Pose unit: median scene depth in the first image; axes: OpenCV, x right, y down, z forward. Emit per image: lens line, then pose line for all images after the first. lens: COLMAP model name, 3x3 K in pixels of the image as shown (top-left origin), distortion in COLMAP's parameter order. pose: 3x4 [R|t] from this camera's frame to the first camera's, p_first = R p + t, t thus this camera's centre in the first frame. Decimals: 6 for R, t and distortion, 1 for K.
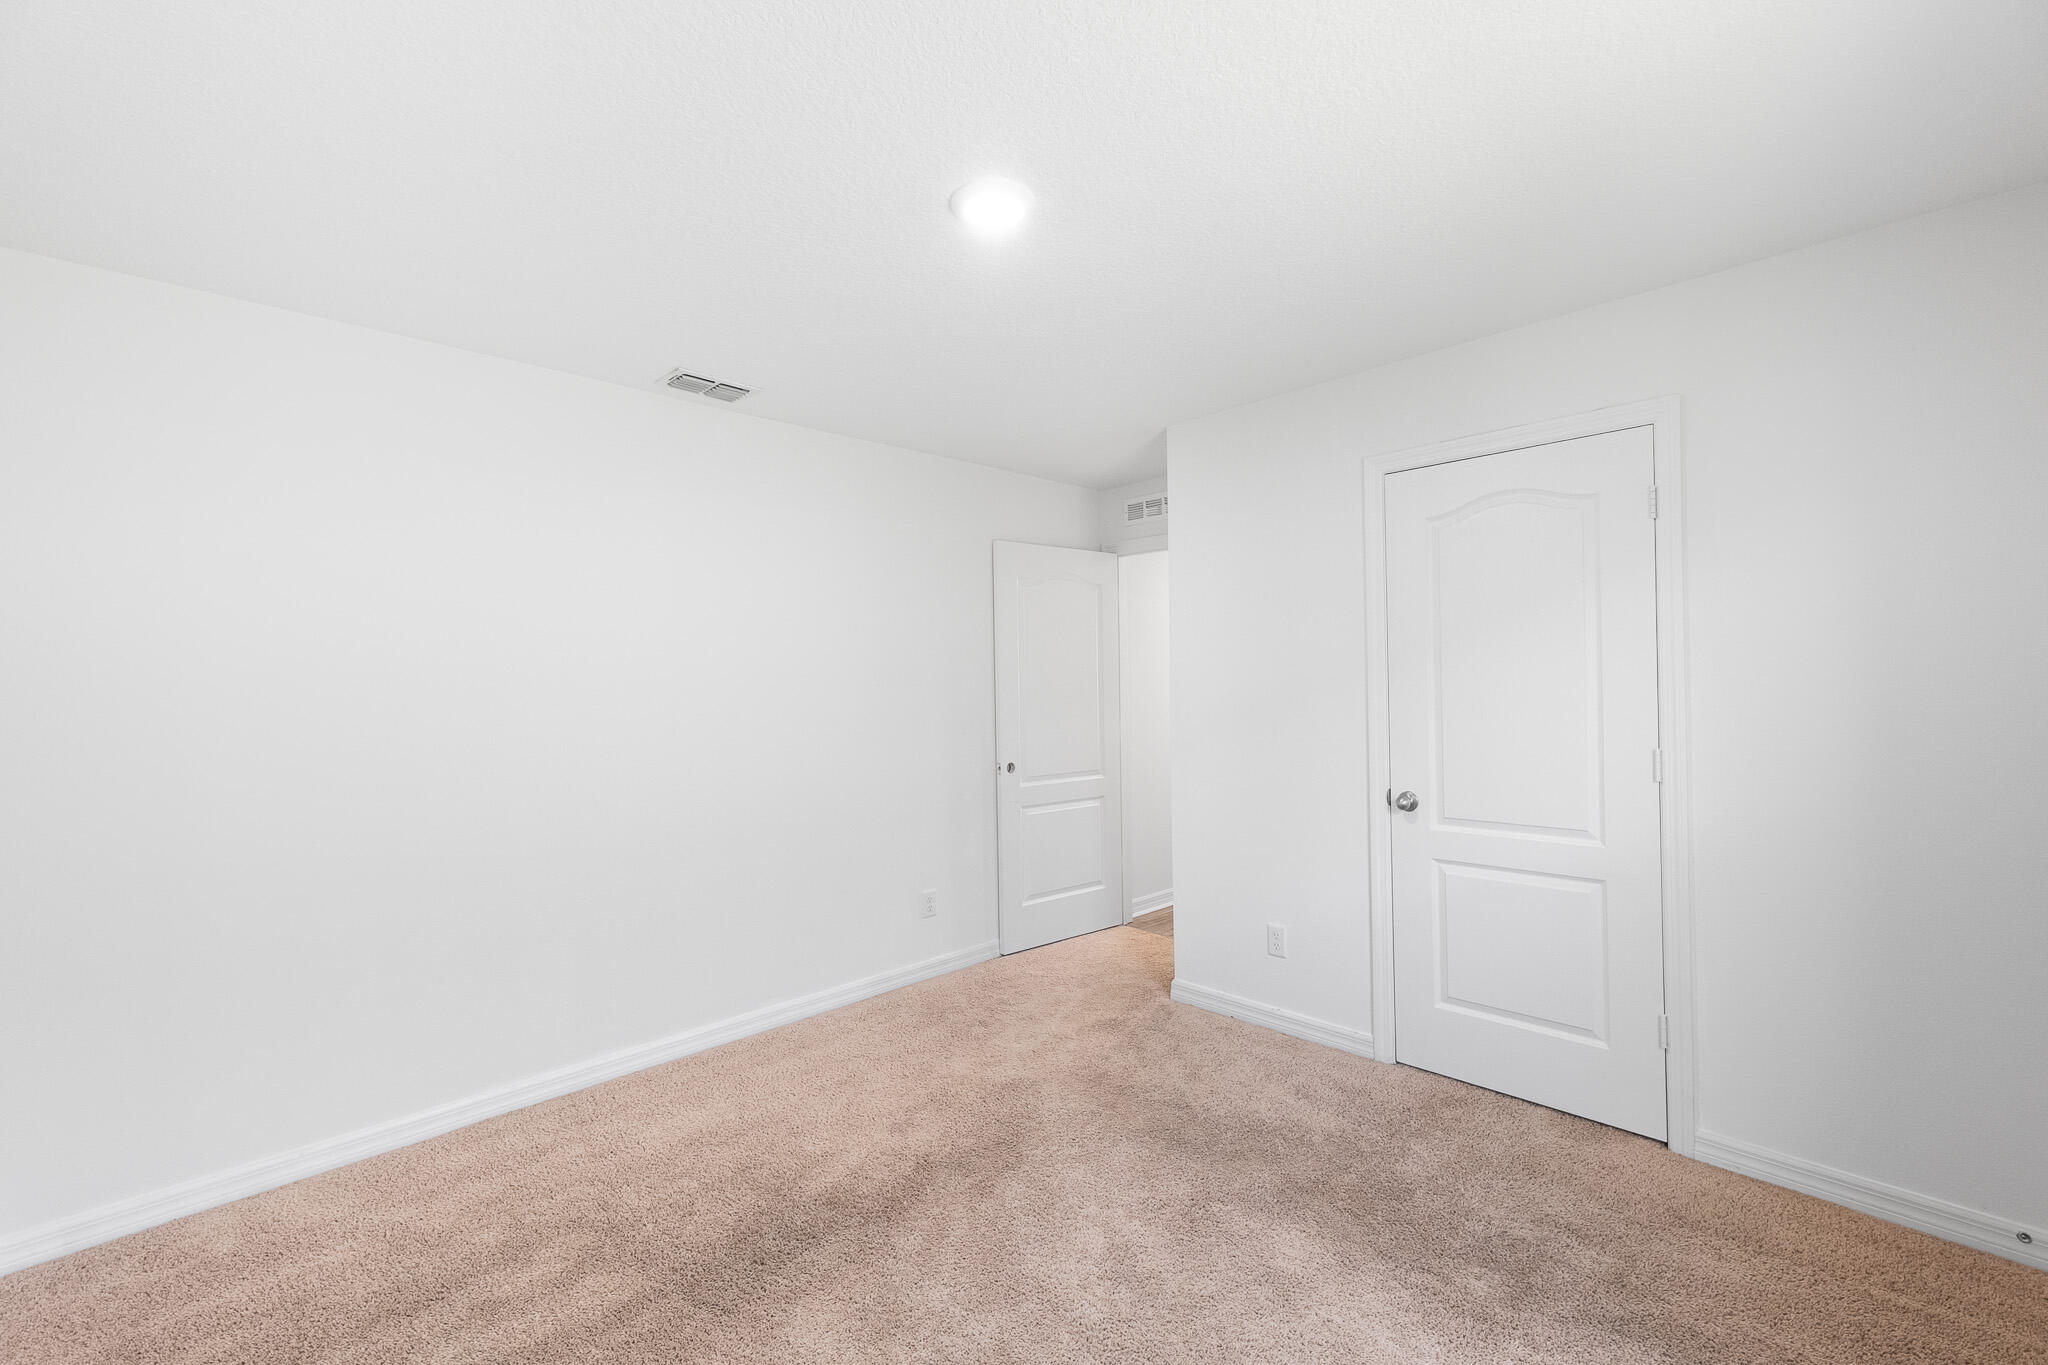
lens RADIAL K [[862.0, 0, 1031.5], [0, 862.0, 682.0], [0, 0, 1]] dist [0.009443, -0.001447]
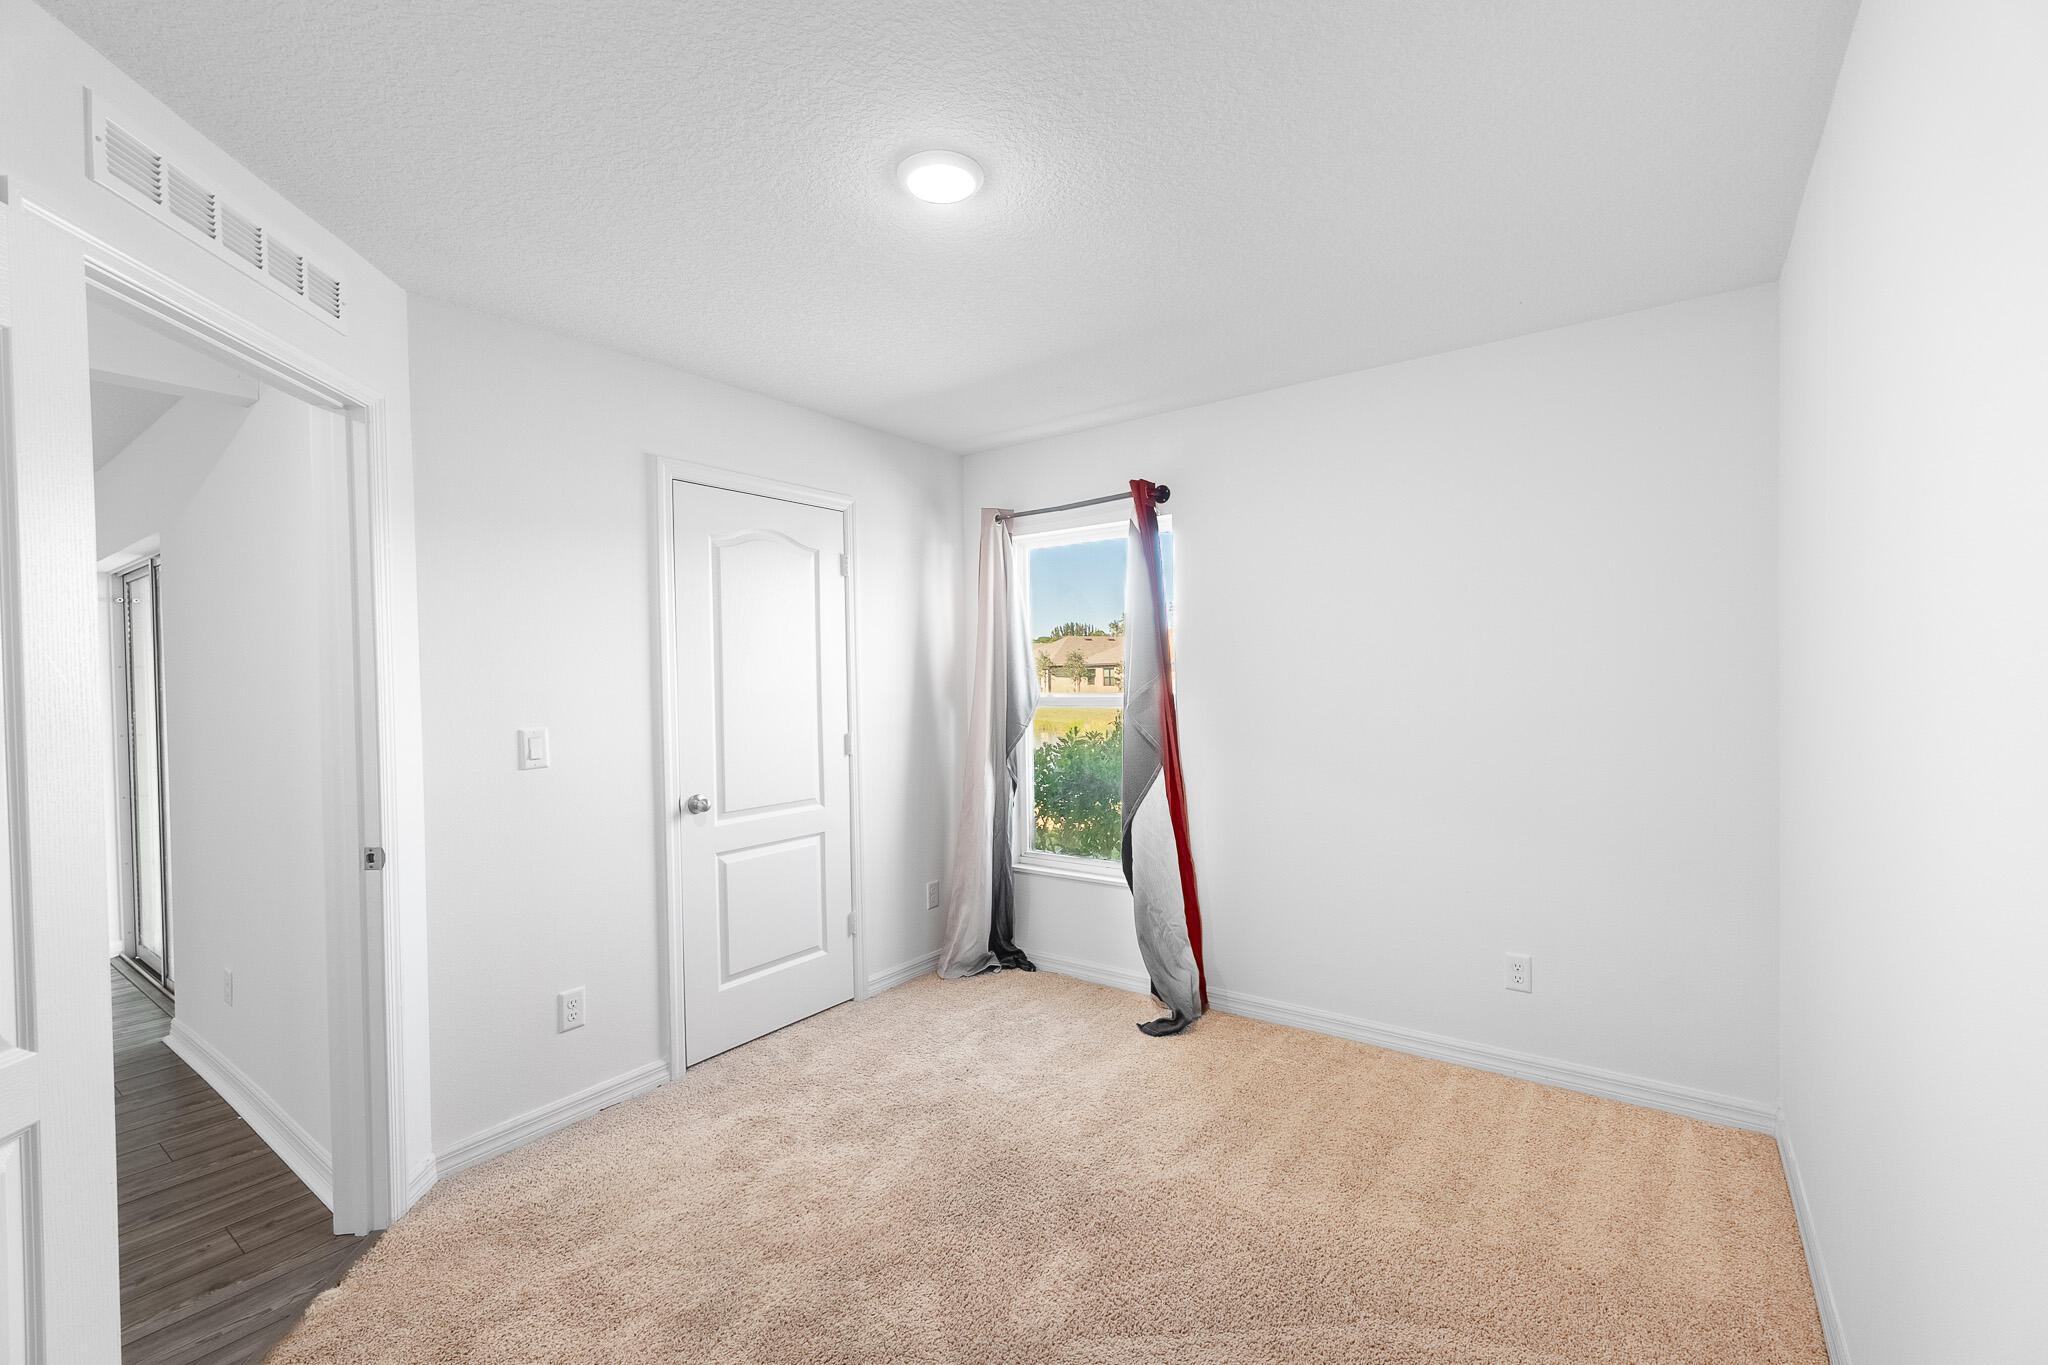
lens RADIAL K [[862.0, 0, 1031.5], [0, 862.0, 682.0], [0, 0, 1]] dist [0.009443, -0.001447]
pose [[-0.188368, 0.026178, 0.981750, -0.683794], [0.004282, 0.999657, -0.025834, 0.022810], [-0.982089, -0.000662, -0.188415, 0.846309]]
